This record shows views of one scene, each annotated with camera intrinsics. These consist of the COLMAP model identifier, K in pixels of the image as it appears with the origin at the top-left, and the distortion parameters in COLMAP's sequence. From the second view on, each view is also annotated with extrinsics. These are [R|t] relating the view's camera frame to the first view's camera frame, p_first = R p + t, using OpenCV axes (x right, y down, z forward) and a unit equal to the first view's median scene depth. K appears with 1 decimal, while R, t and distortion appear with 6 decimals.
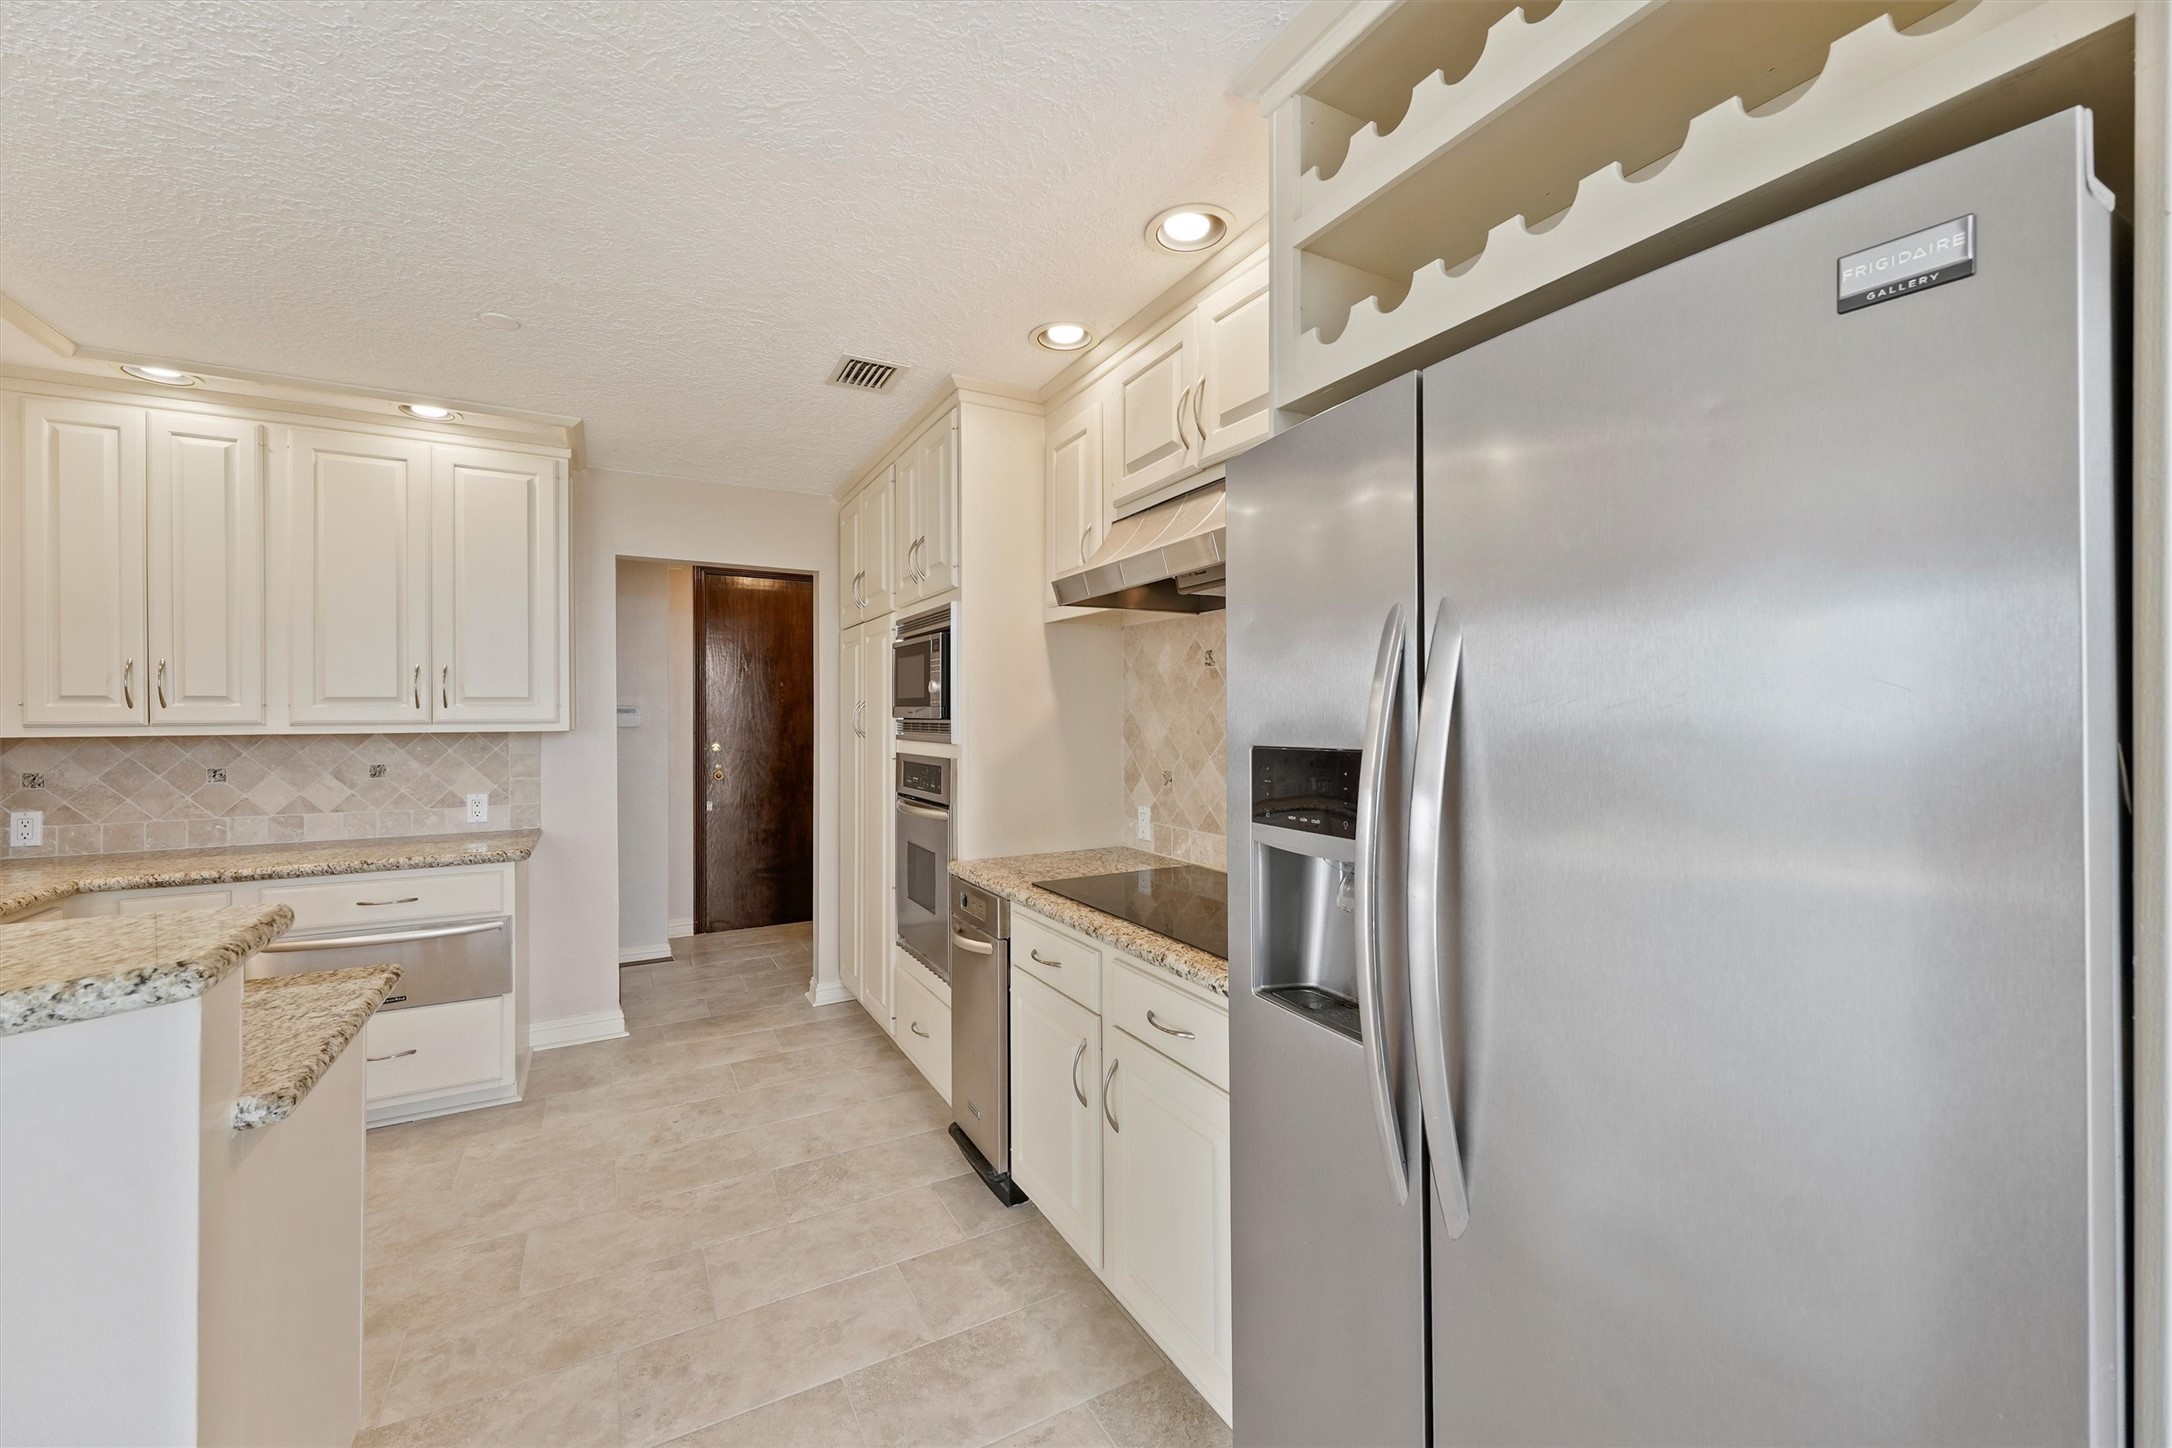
lens RADIAL K [[858.8, 0, 1077.4], [0, 858.8, 719.3], [0, 0, 1]] dist [0.000846, -0.000181]
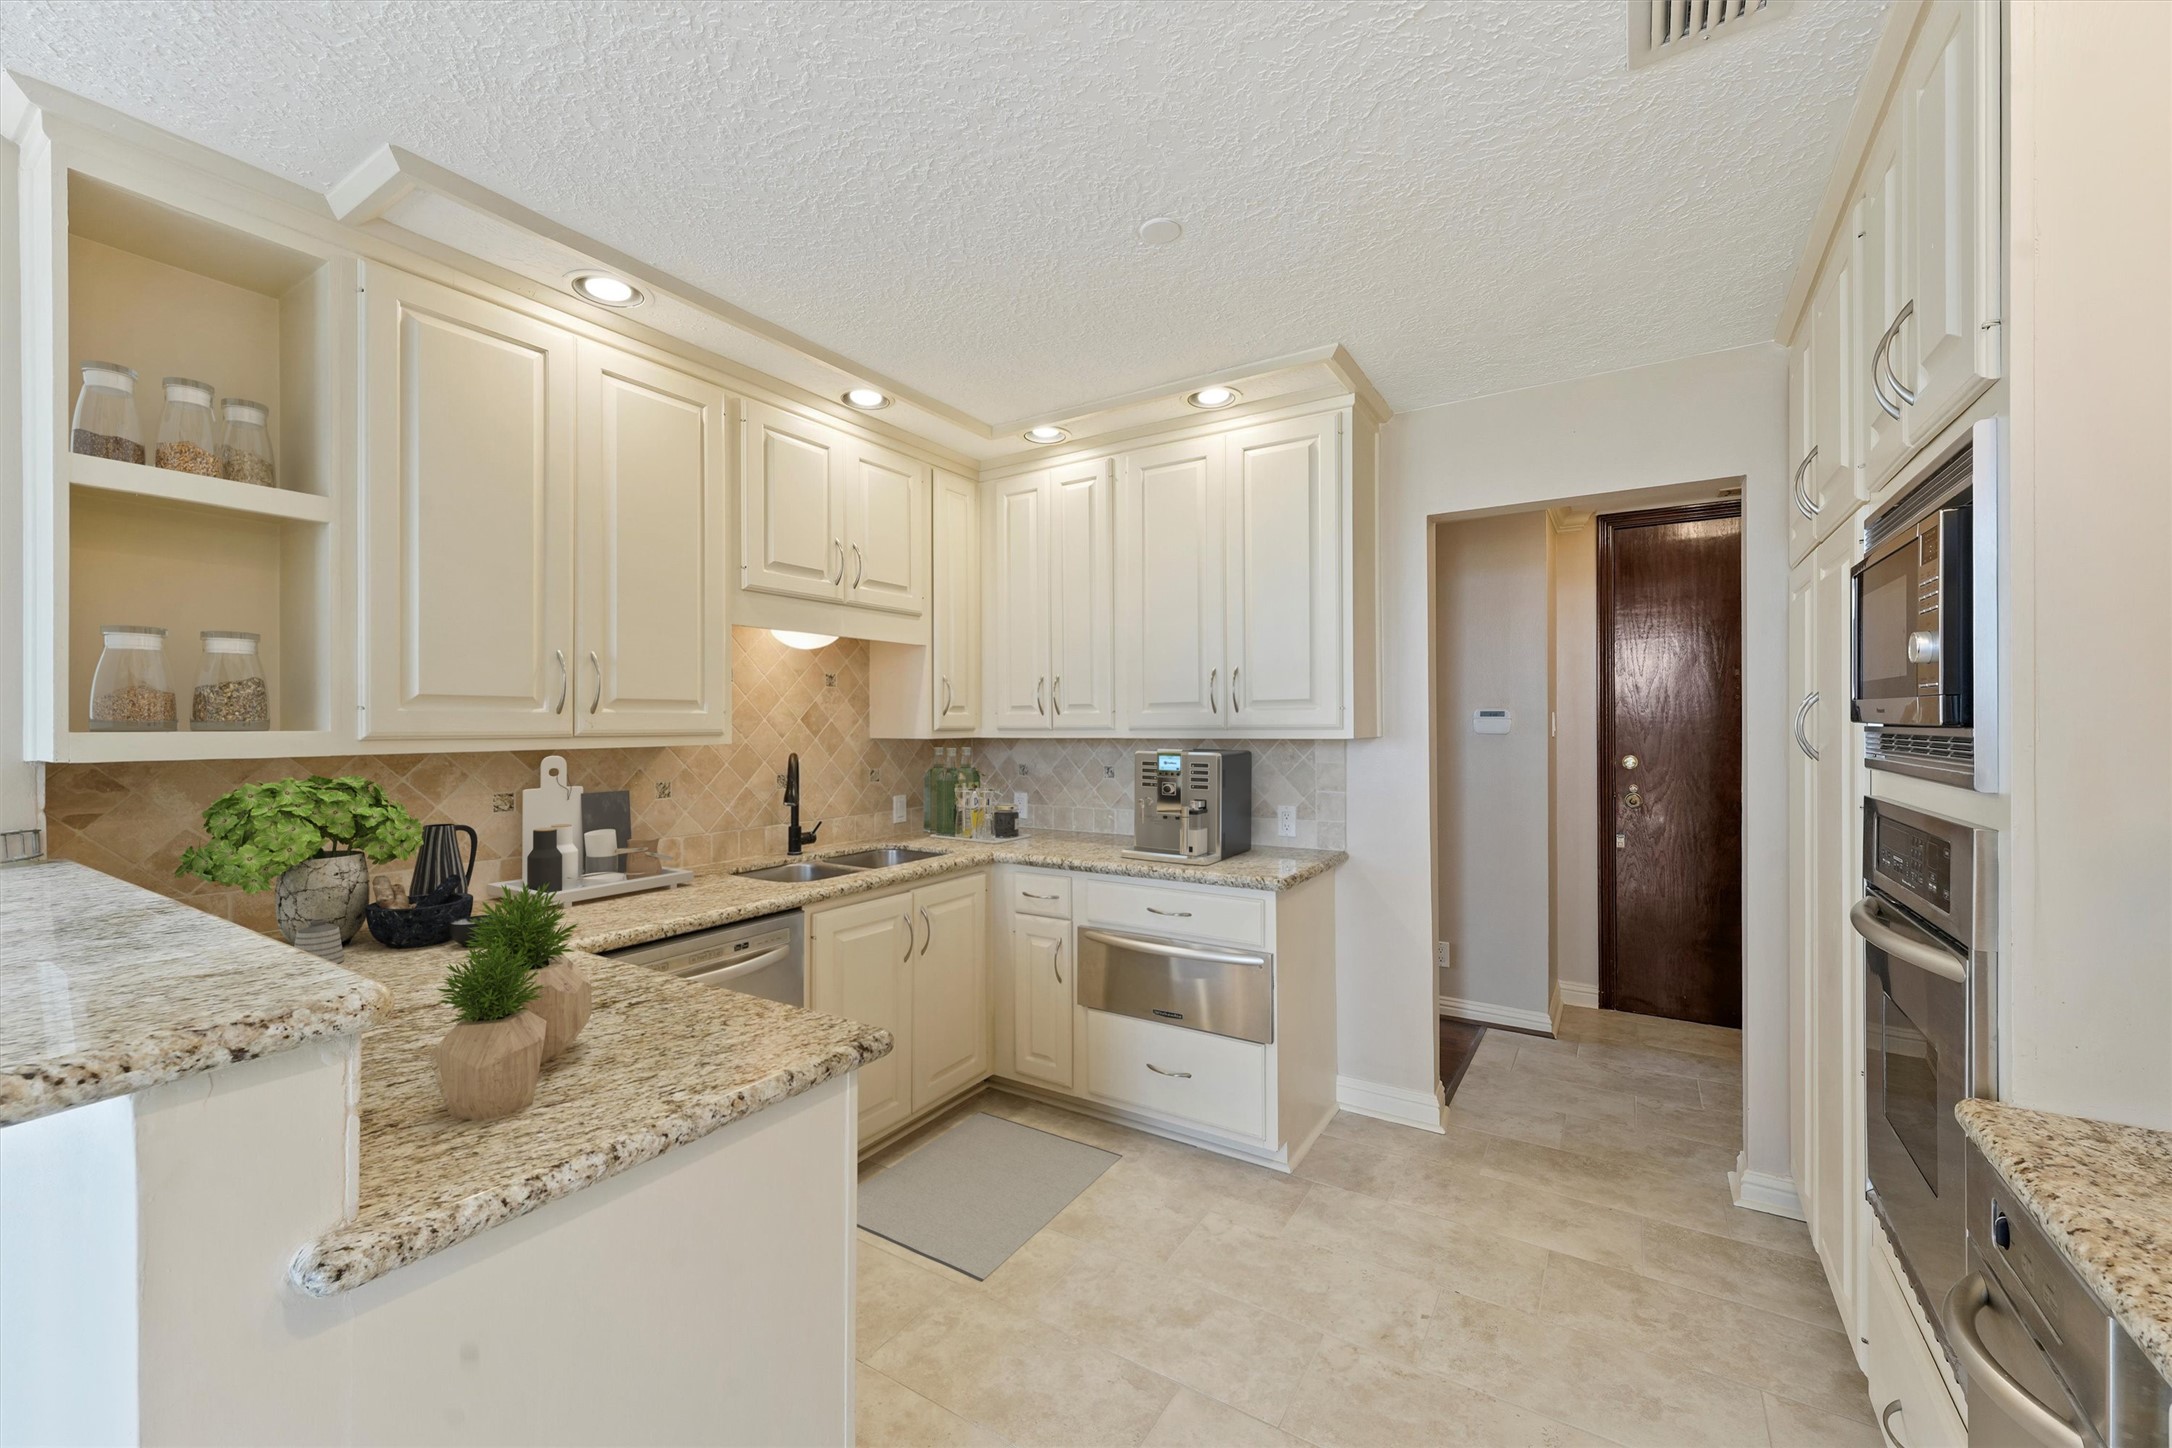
lens RADIAL K [[858.8, 0, 1077.4], [0, 858.8, 719.3], [0, 0, 1]] dist [0.000846, -0.000181]
pose [[0.480270, -0.003742, -0.877113, -0.001394], [-0.001066, 0.999988, -0.004850, -0.000851], [0.877120, 0.003265, 0.480260, 0.420951]]
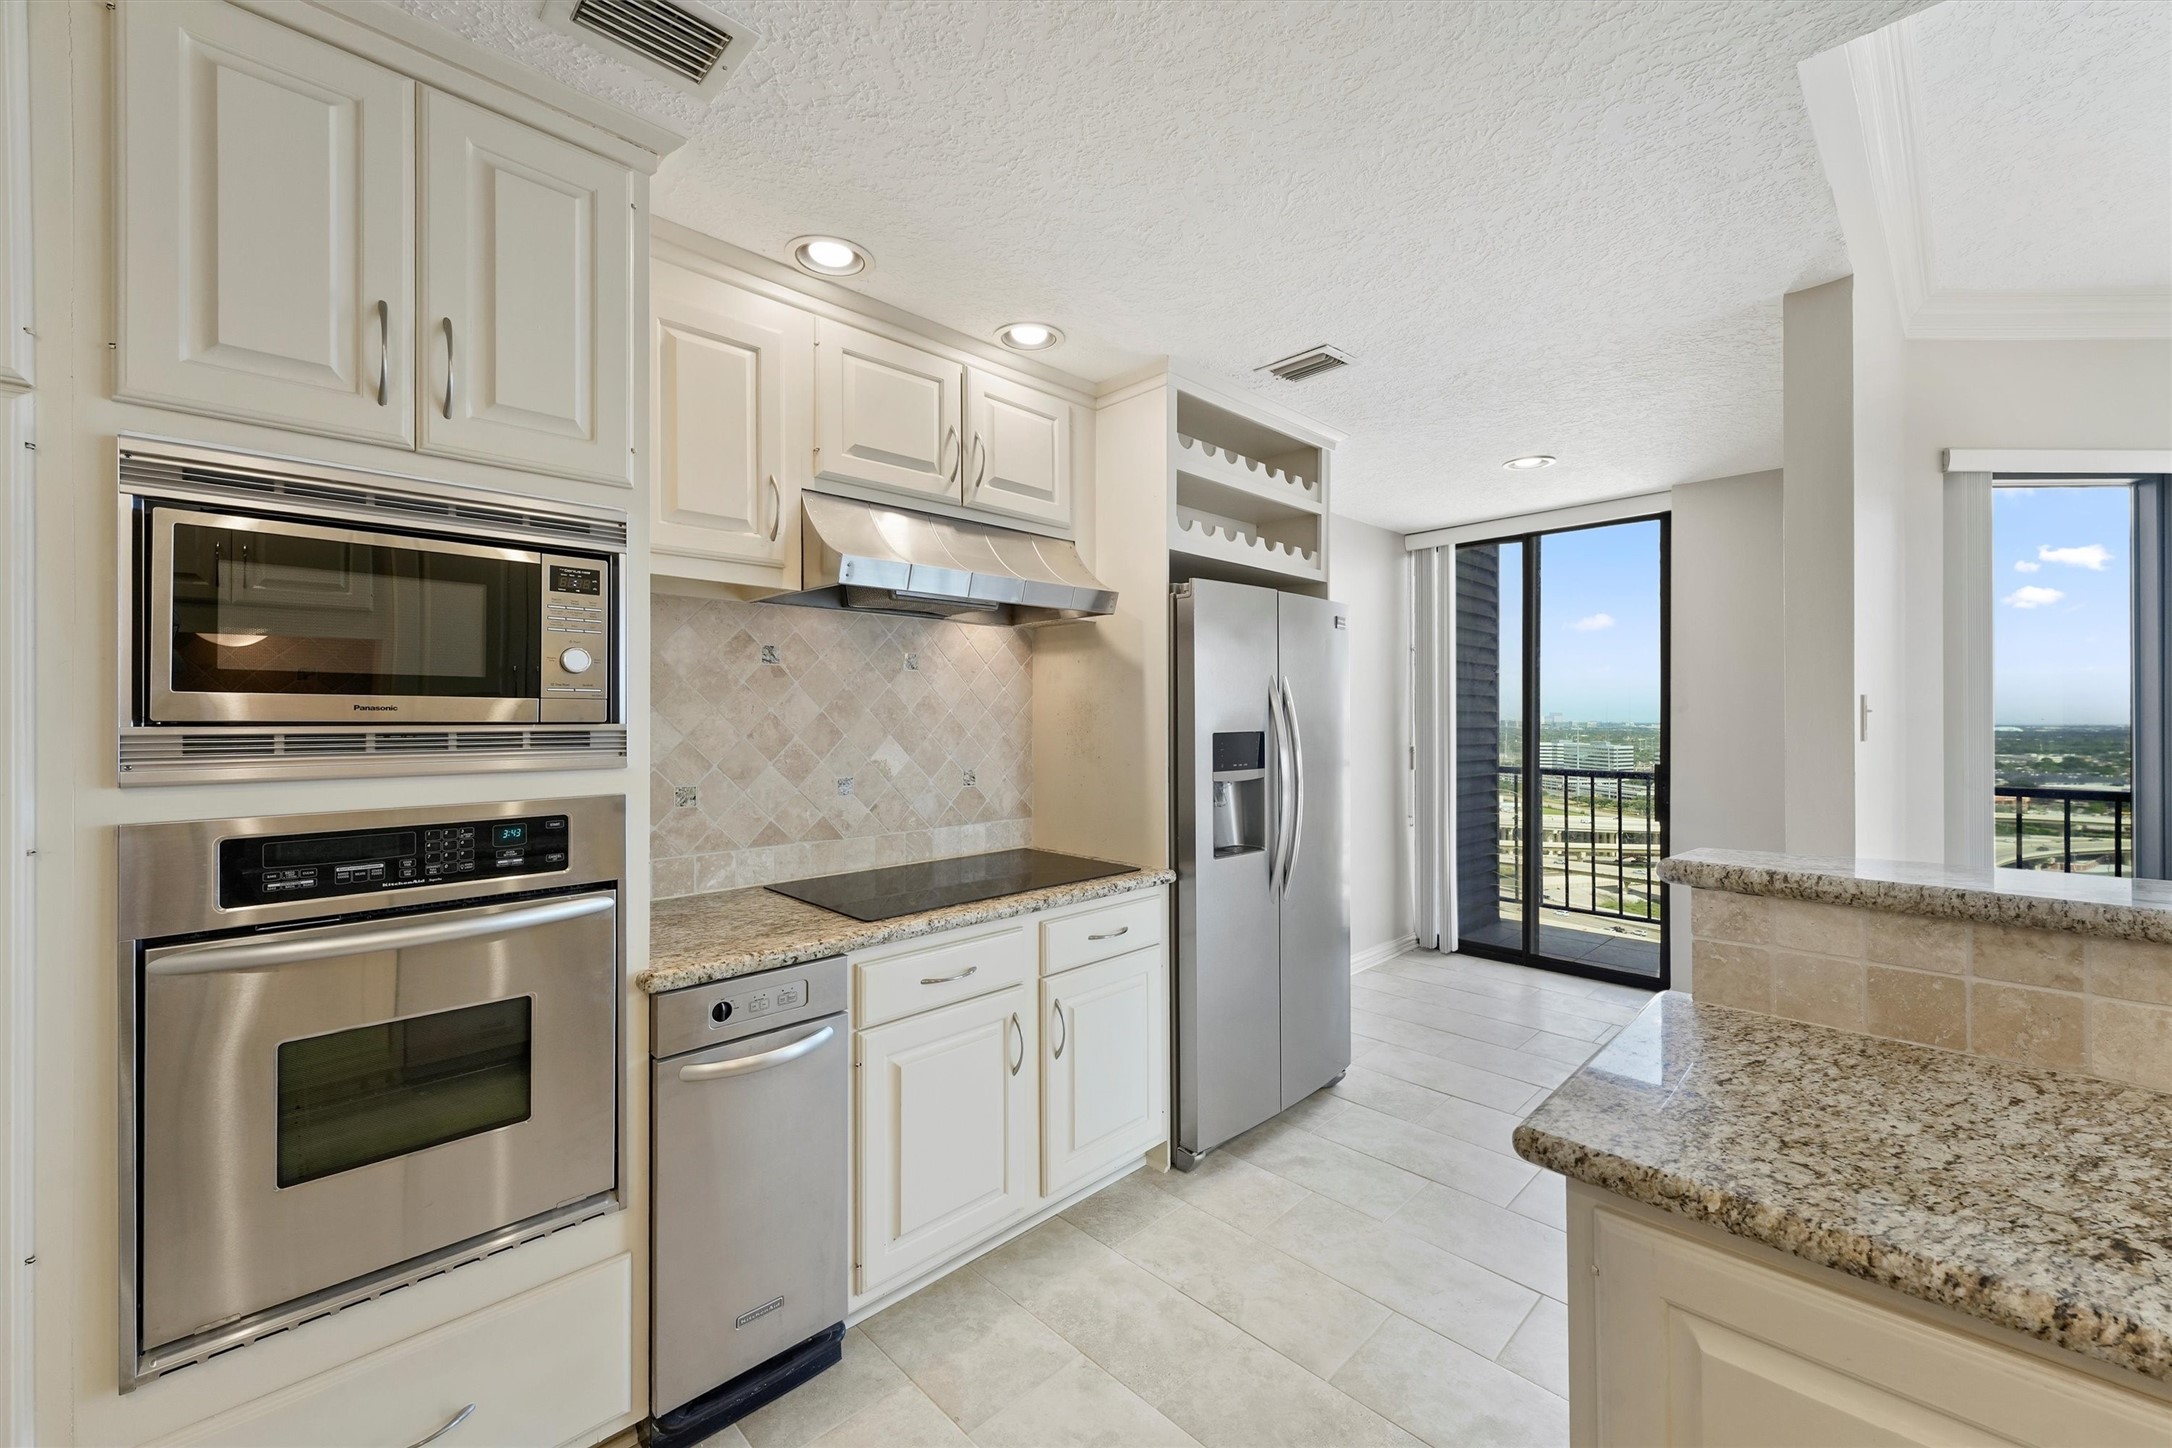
lens RADIAL K [[863.5, 0, 1093.9], [0, 863.5, 718.6], [0, 0, 1]] dist [-0.000001, -0.000042]
pose [[-0.282517, 0.003321, 0.959256, -0.705325], [0.006654, 0.999977, -0.001502, 0.000609], [-0.959239, 0.005959, -0.282533, 0.796476]]
